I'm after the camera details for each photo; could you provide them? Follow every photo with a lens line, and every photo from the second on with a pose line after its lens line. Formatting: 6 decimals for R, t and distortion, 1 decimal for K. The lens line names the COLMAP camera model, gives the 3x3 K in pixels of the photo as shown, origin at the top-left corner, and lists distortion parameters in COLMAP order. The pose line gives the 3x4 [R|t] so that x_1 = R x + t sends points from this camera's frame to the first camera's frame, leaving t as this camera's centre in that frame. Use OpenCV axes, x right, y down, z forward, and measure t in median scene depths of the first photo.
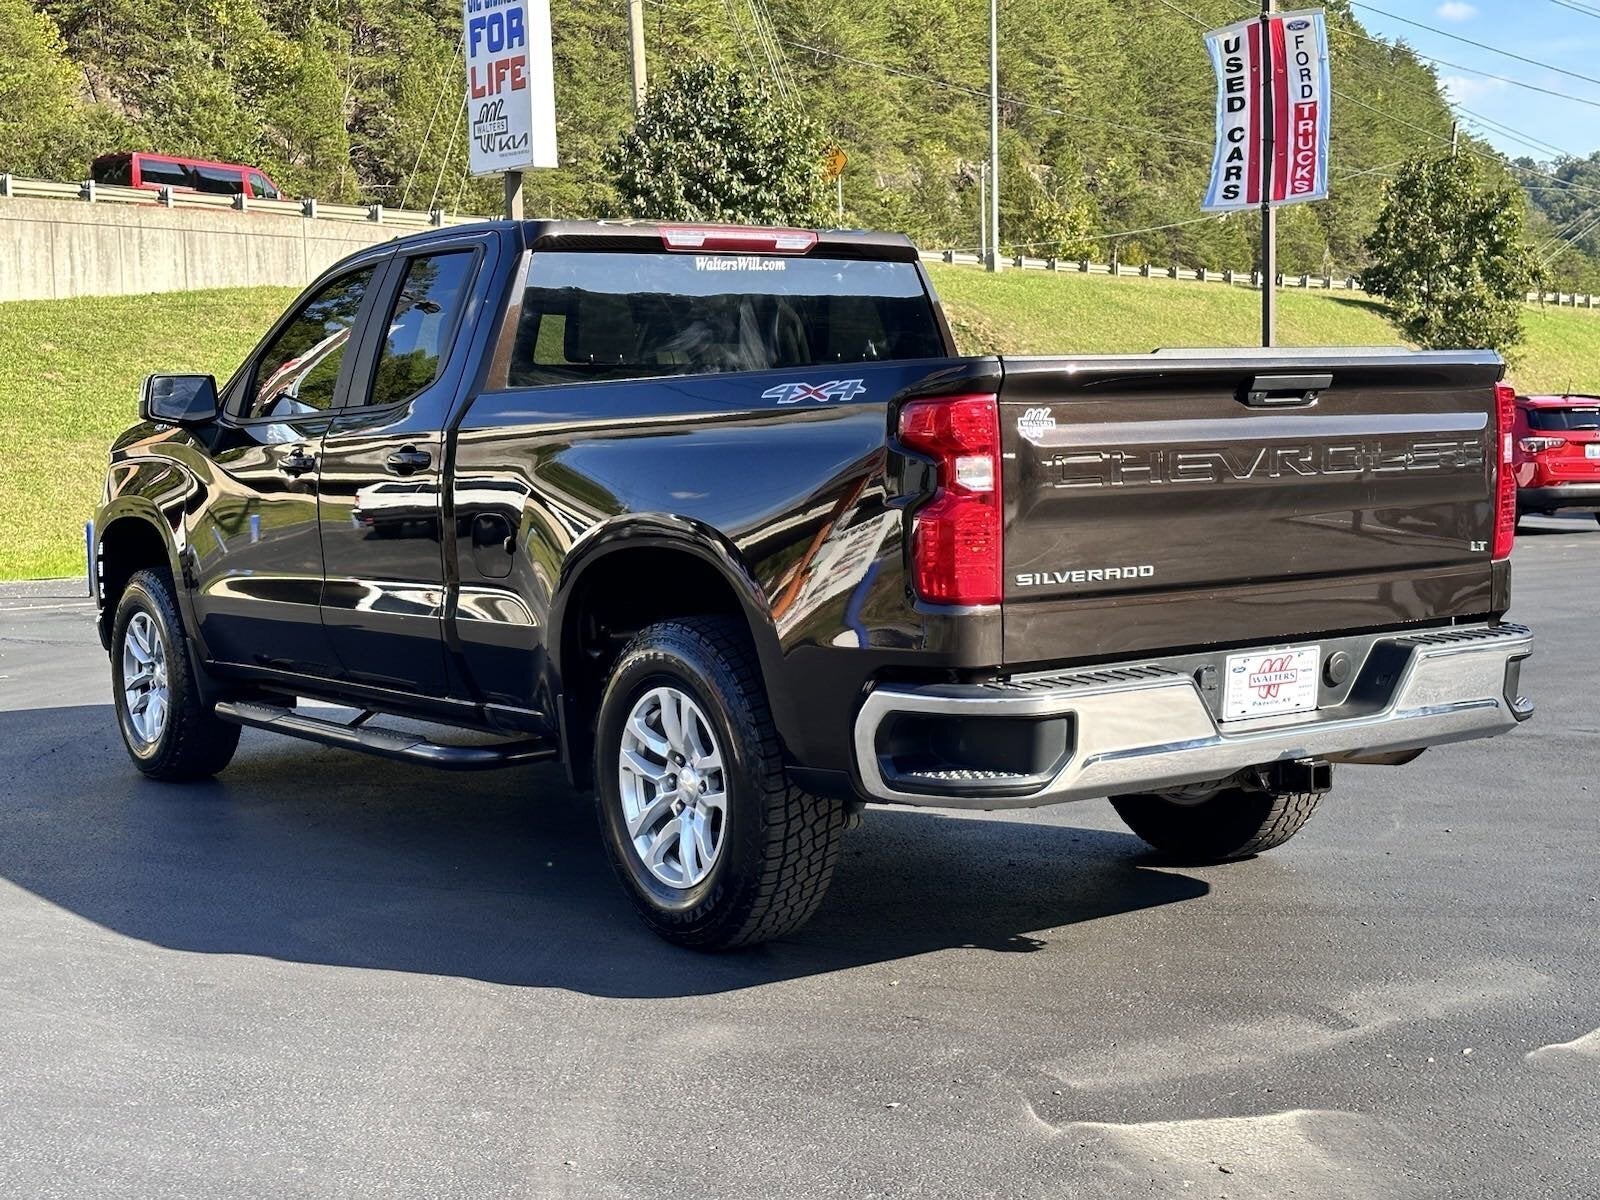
lens RADIAL K [[2213.9, 0, 779.5], [0, 2213.9, 600.7], [0, 0, 1]] dist [0.226745, -0.511130]
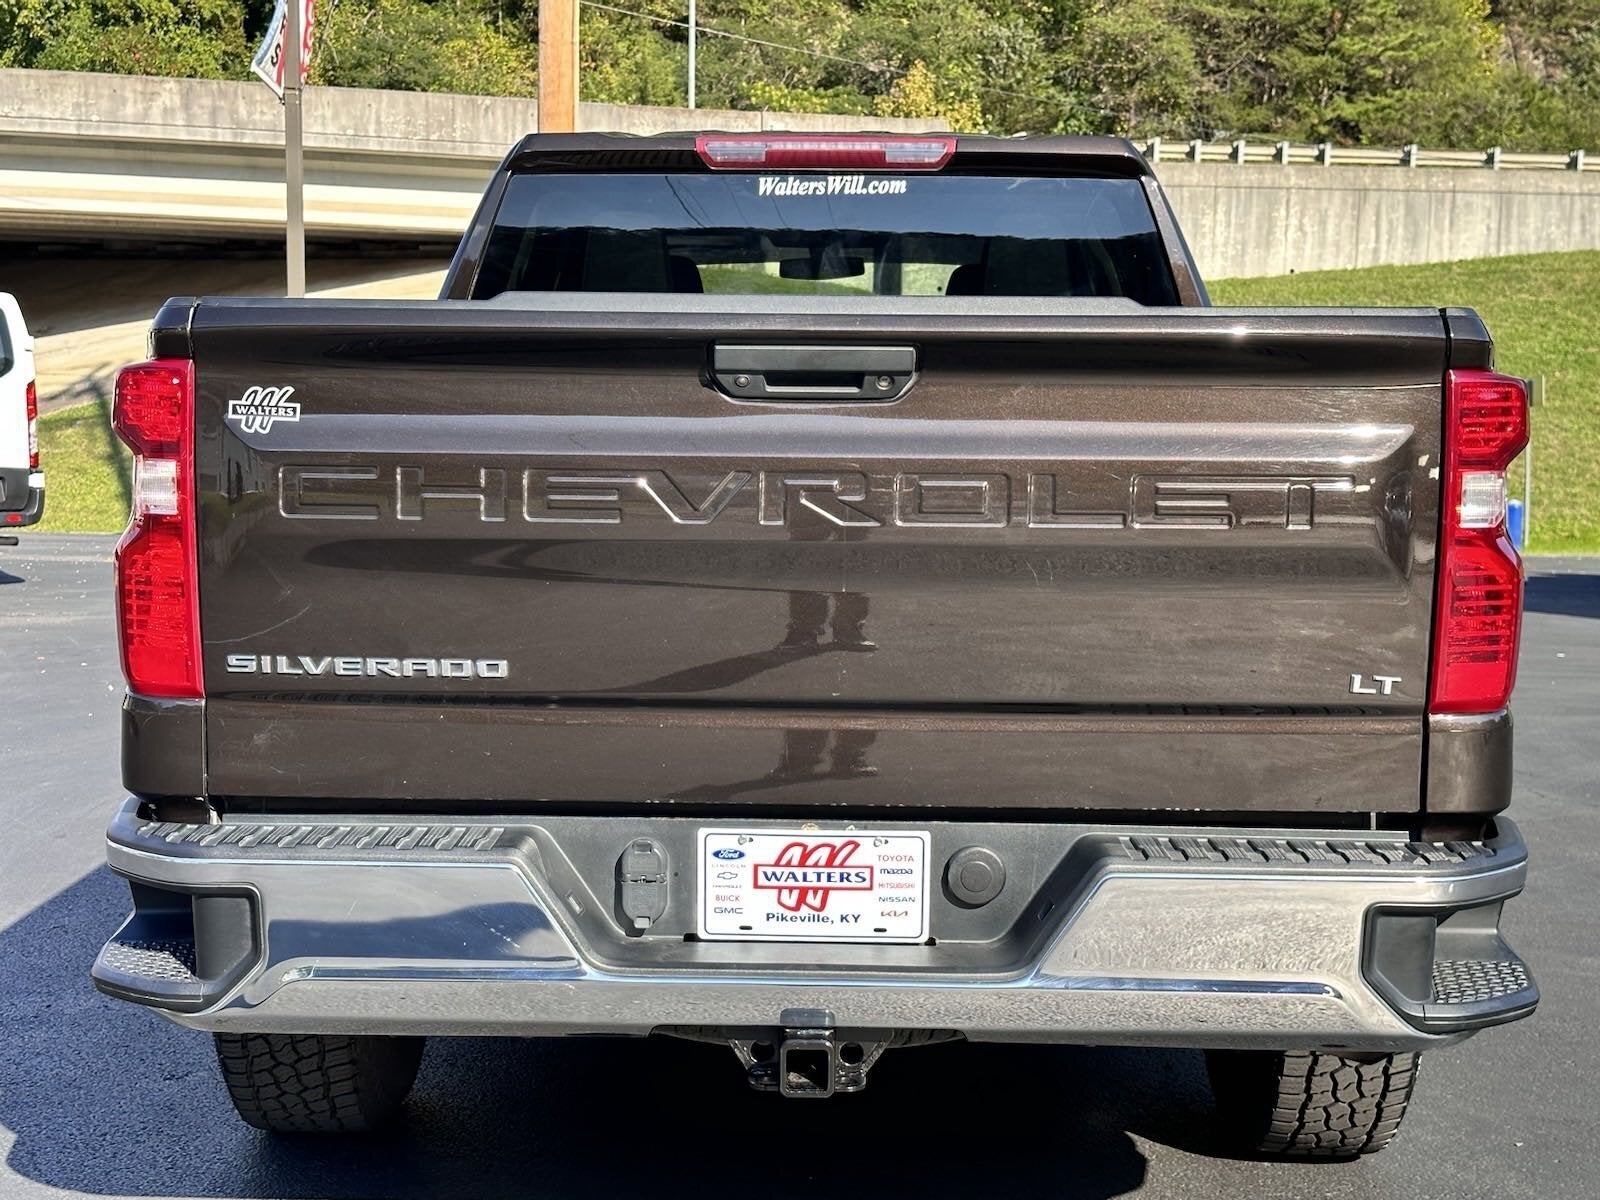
lens RADIAL K [[2213.9, 0, 779.5], [0, 2213.9, 600.7], [0, 0, 1]] dist [0.226745, -0.511130]
pose [[0.807399, 0.084875, -0.583870, 0.066585], [-0.077795, 0.996273, 0.037247, -0.006928], [0.584855, 0.015349, 0.810993, 0.066073]]
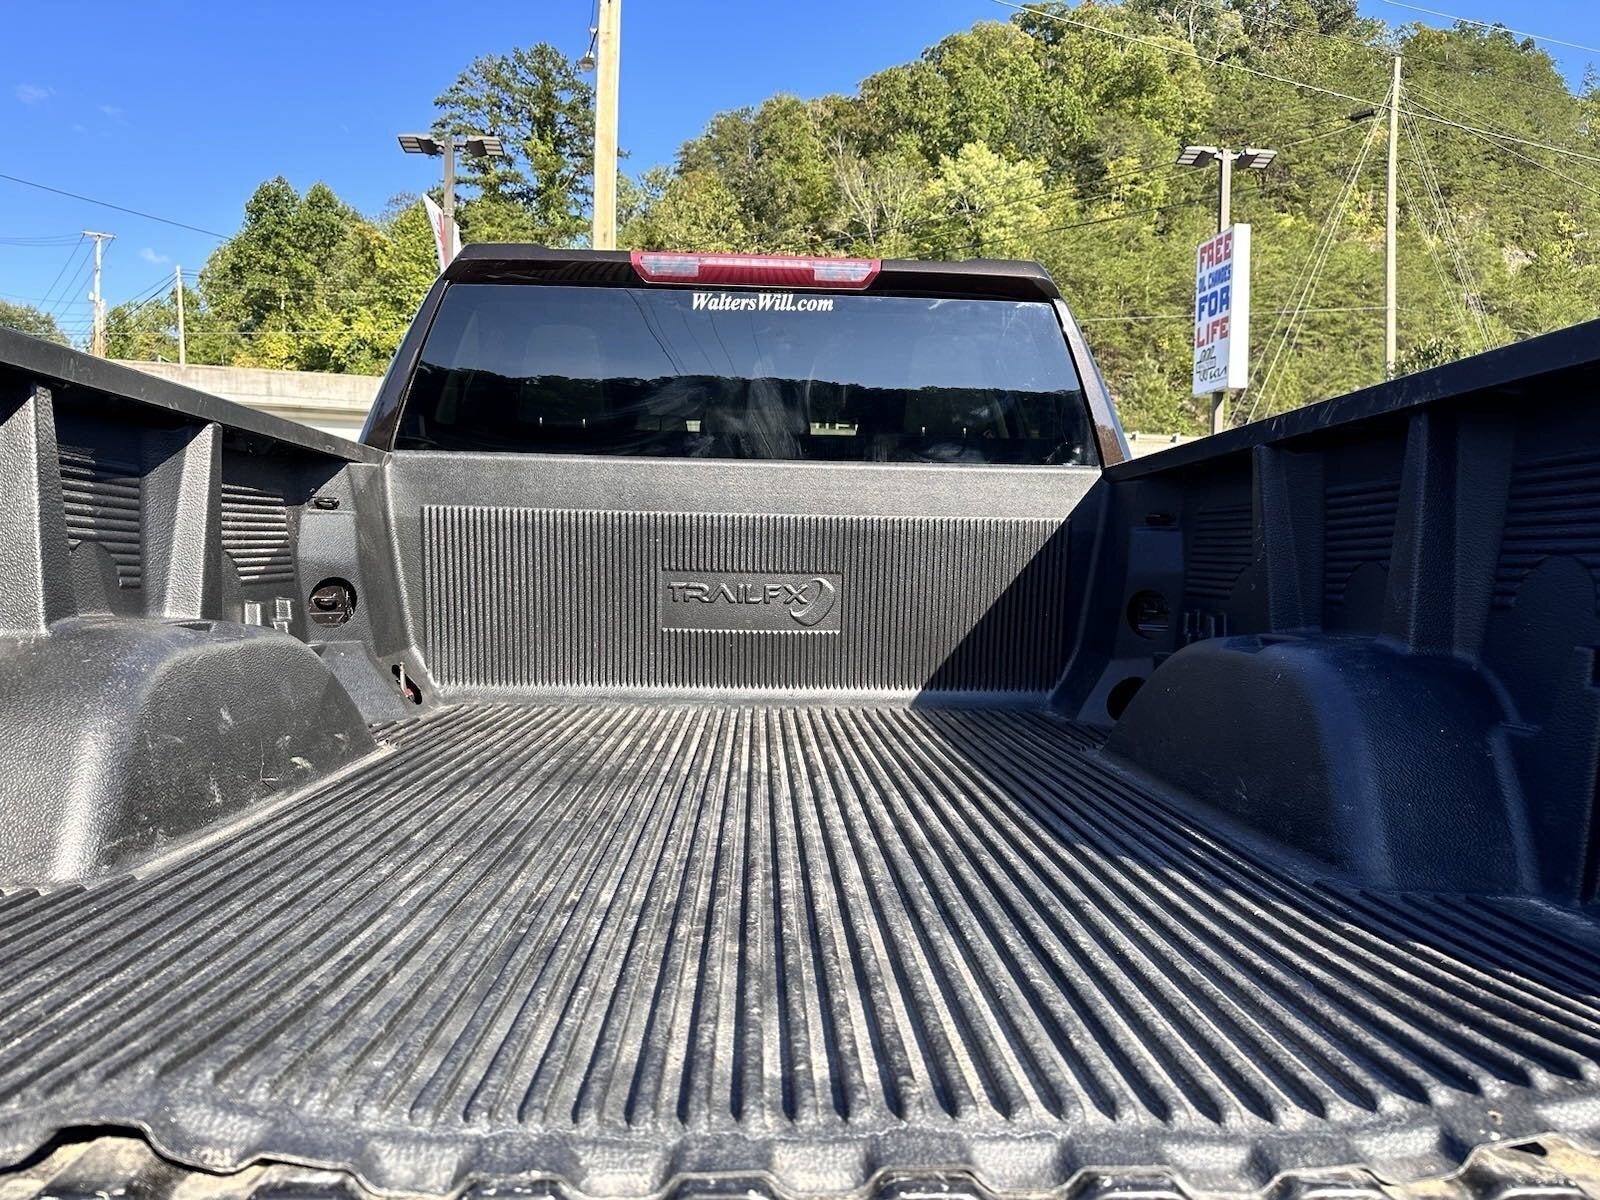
lens RADIAL K [[1110.2, 0, 810.6], [0, 1110.2, 602.5], [0, 0, 1]] dist [0.136952, -0.232589]
pose [[0.846912, 0.060070, -0.528330, 0.033672], [-0.080923, 0.996585, -0.016409, -0.007256], [0.525540, 0.056650, 0.848881, 0.113319]]
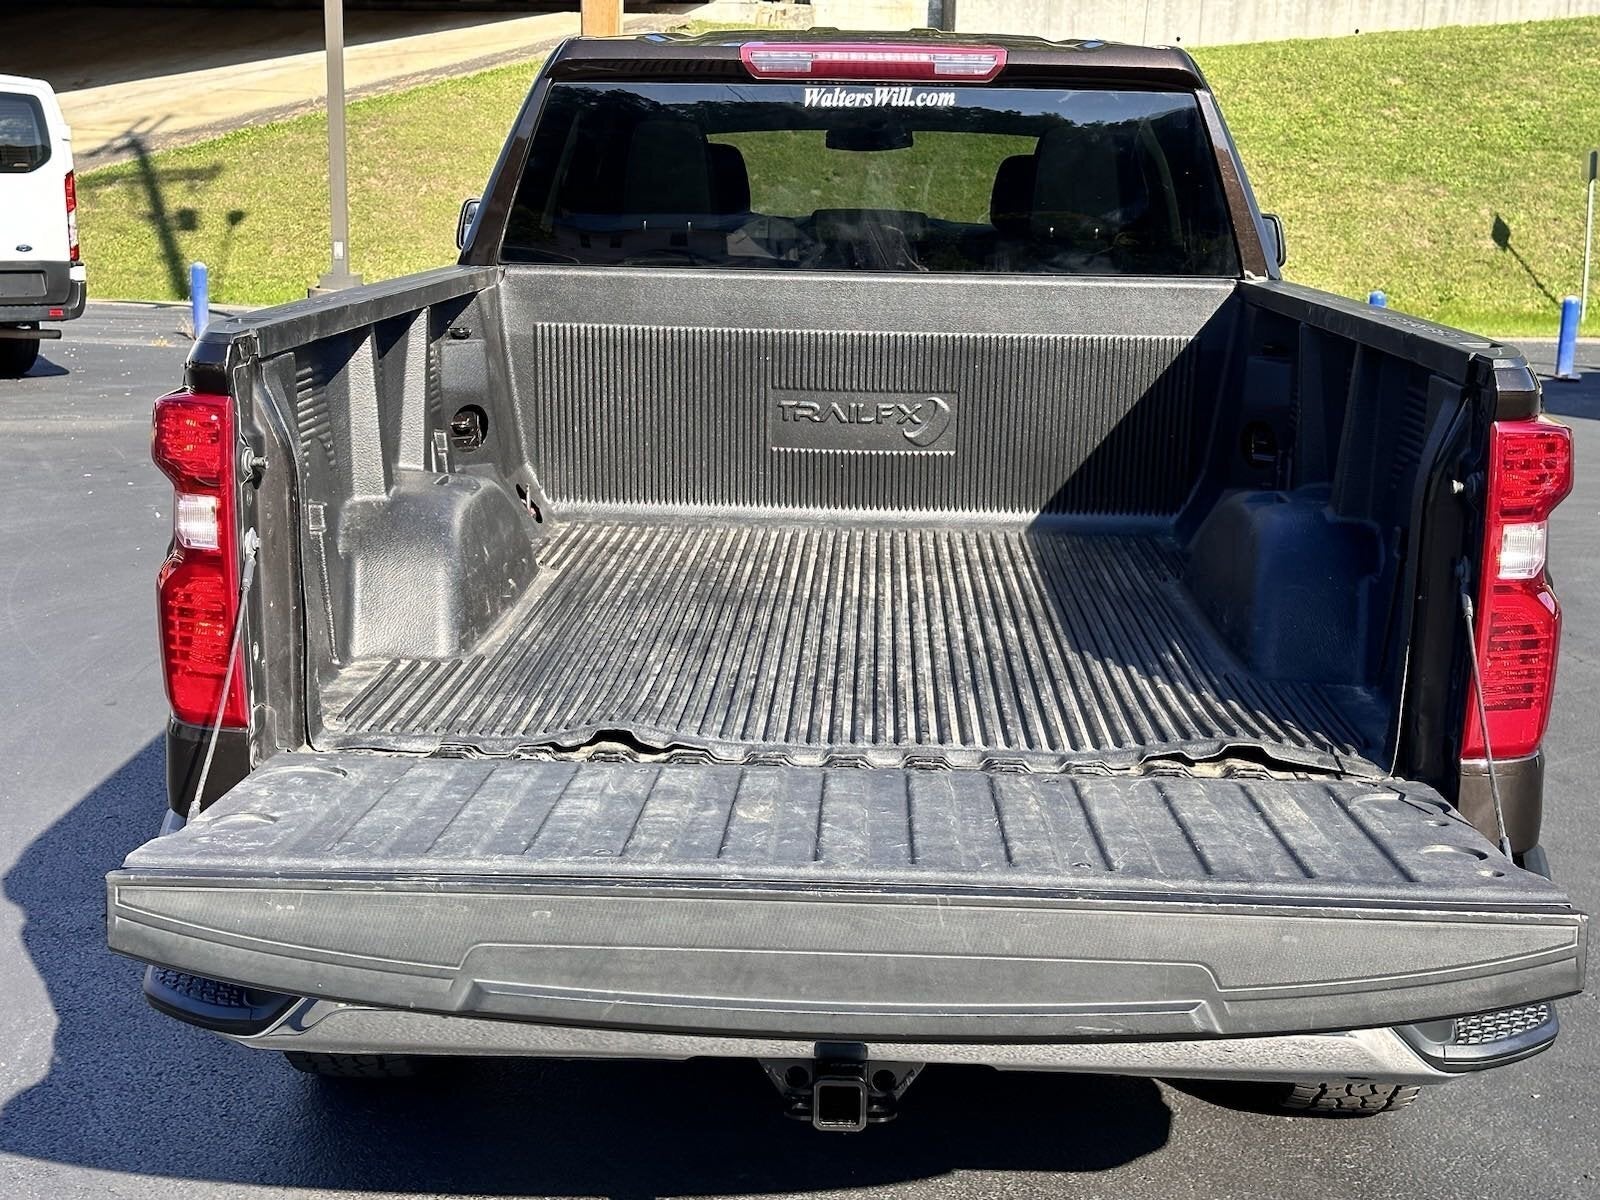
lens RADIAL K [[2214.3, 0, 808.7], [0, 2214.3, 583.4], [0, 0, 1]] dist [0.230473, -0.560959]
pose [[0.801761, 0.153079, -0.577707, 0.065868], [-0.086477, 0.986182, 0.141301, -0.015965], [0.591355, -0.063331, 0.803921, 0.066231]]
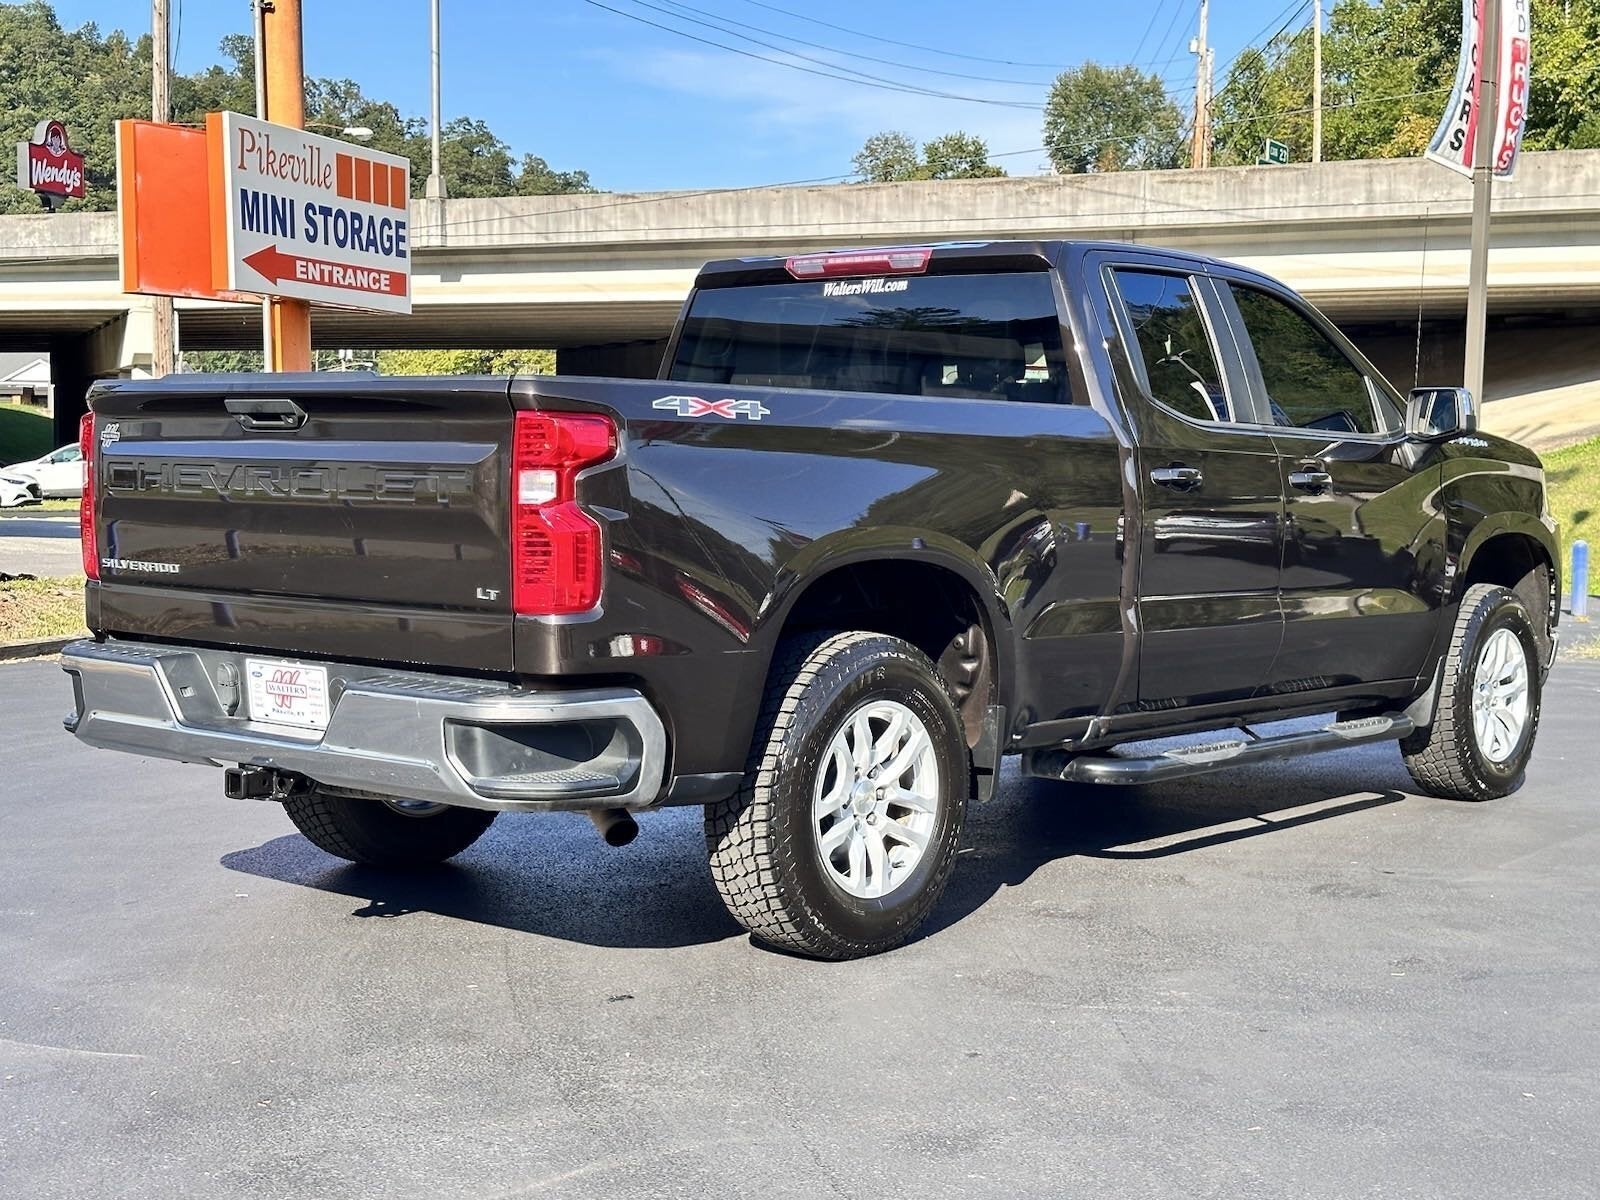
lens RADIAL K [[2213.9, 0, 779.5], [0, 2213.9, 600.7], [0, 0, 1]] dist [0.226745, -0.511130]
pose [[0.240792, 0.091321, -0.966271, 0.158530], [-0.096097, 0.992915, 0.069892, -0.012572], [0.965808, 0.076026, 0.247862, 0.118740]]
